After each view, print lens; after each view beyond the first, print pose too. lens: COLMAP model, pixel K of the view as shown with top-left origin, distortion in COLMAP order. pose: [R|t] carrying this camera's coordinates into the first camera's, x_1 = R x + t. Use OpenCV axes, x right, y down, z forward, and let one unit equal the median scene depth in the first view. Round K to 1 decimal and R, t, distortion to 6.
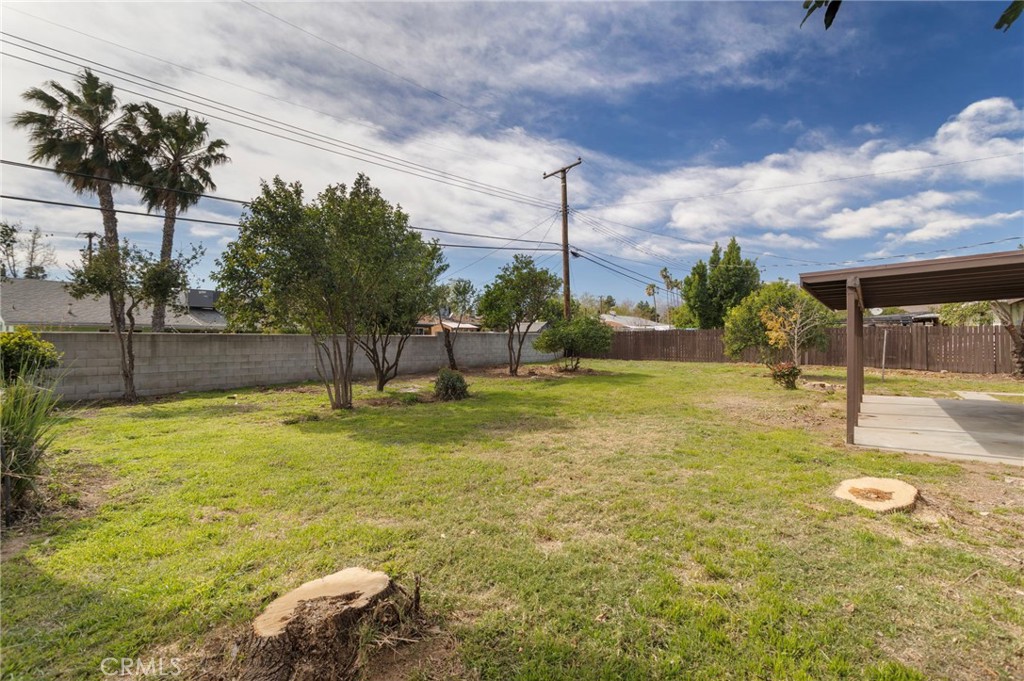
lens RADIAL K [[489.0, 0, 510.1], [0, 489.0, 337.0], [0, 0, 1]] dist [-0.001637, 0.001324]
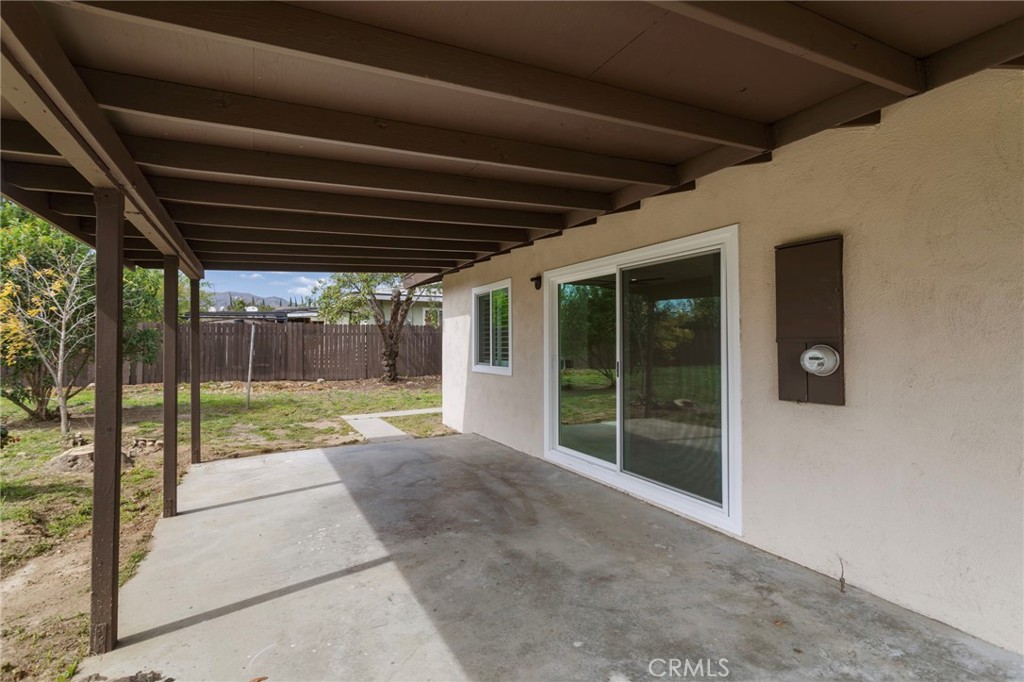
lens RADIAL K [[489.0, 0, 510.1], [0, 489.0, 337.5], [0, 0, 1]] dist [-0.001637, 0.001324]
pose [[0.436445, 0.005851, 0.899712, 0.297006], [0.002694, 0.999966, -0.007810, 0.006883], [-0.899727, 0.005833, 0.436415, 0.365062]]
